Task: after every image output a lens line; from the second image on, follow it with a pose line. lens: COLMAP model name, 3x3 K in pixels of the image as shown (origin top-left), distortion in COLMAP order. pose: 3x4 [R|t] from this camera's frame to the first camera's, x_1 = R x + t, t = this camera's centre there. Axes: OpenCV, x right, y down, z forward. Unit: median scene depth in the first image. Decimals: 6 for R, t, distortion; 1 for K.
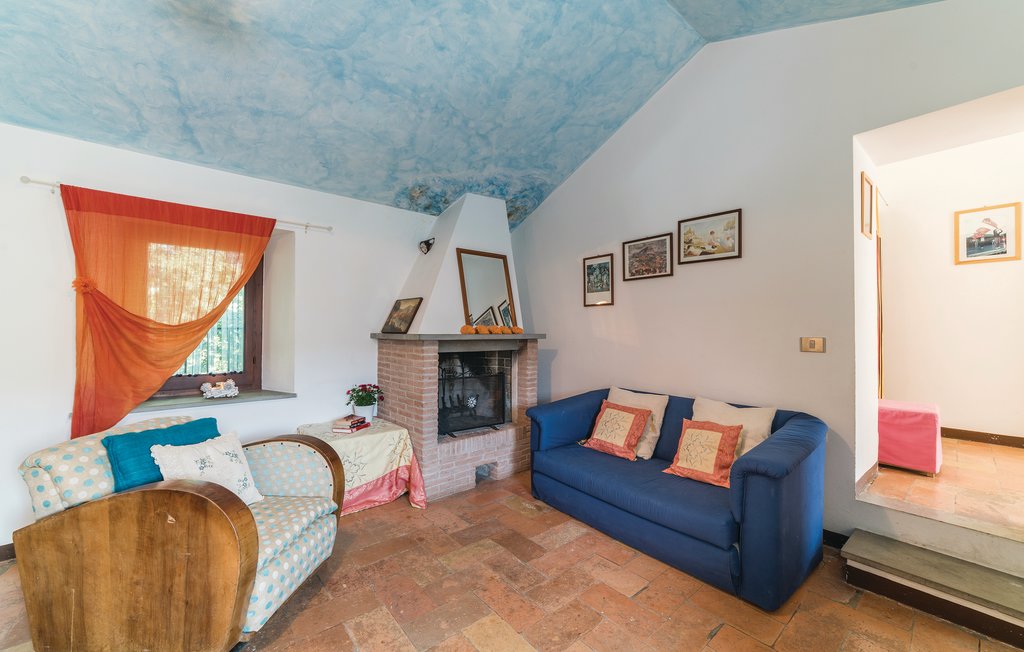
lens RADIAL K [[410.3, 0, 518.4], [0, 410.3, 325.5], [0, 0, 1]] dist [0.002485, 0.000558]
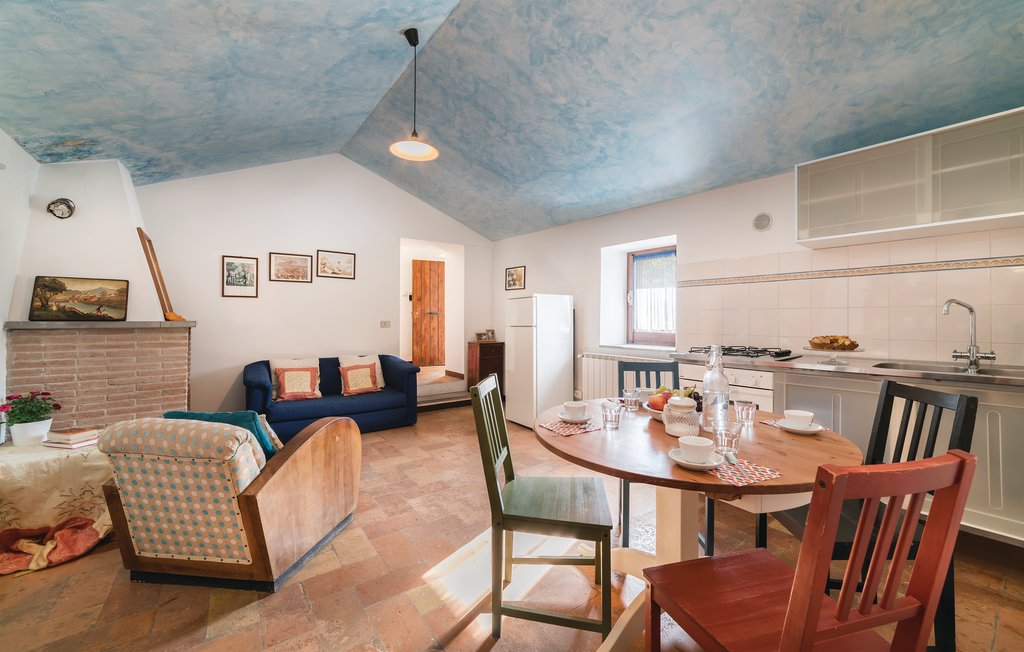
lens RADIAL K [[410.3, 0, 518.4], [0, 410.3, 325.5], [0, 0, 1]] dist [0.002485, 0.000558]
pose [[0.059886, -0.019217, 0.998020, -1.149520], [-0.015341, 0.999679, 0.020169, -0.001480], [-0.998087, -0.016518, 0.059572, 0.108317]]
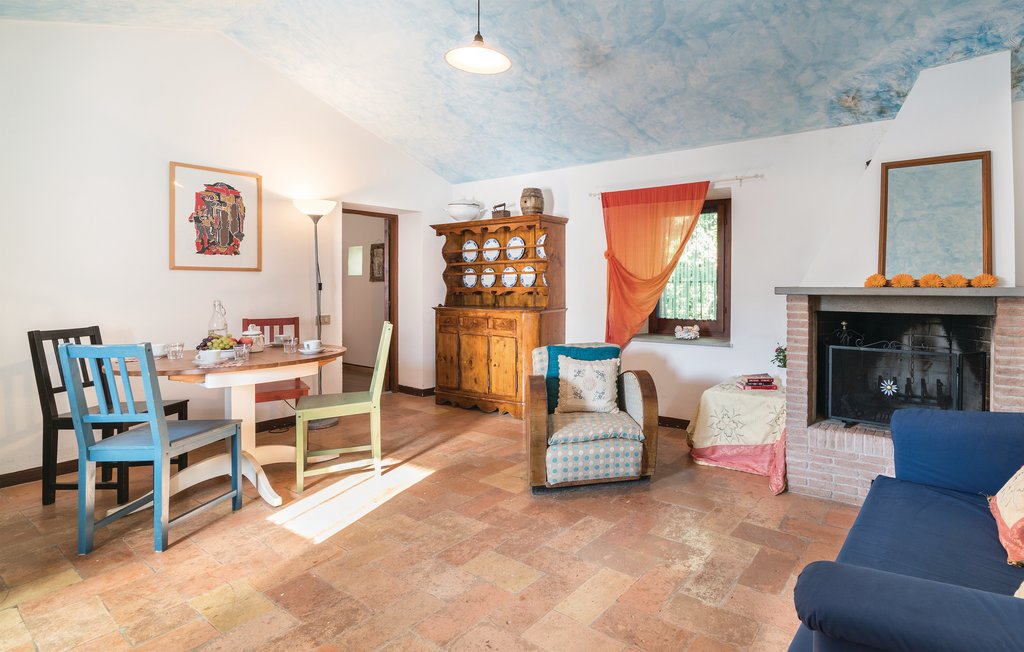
lens RADIAL K [[511.5, 0, 627.8], [0, 511.5, 285.8], [0, 0, 1]] dist [-0.036925, 0.020093]
pose [[0.288170, 0.000842, -0.957579, 0.623759], [0.015199, 0.999870, 0.005453, 0.008901], [0.957459, -0.016126, 0.288120, 0.387013]]
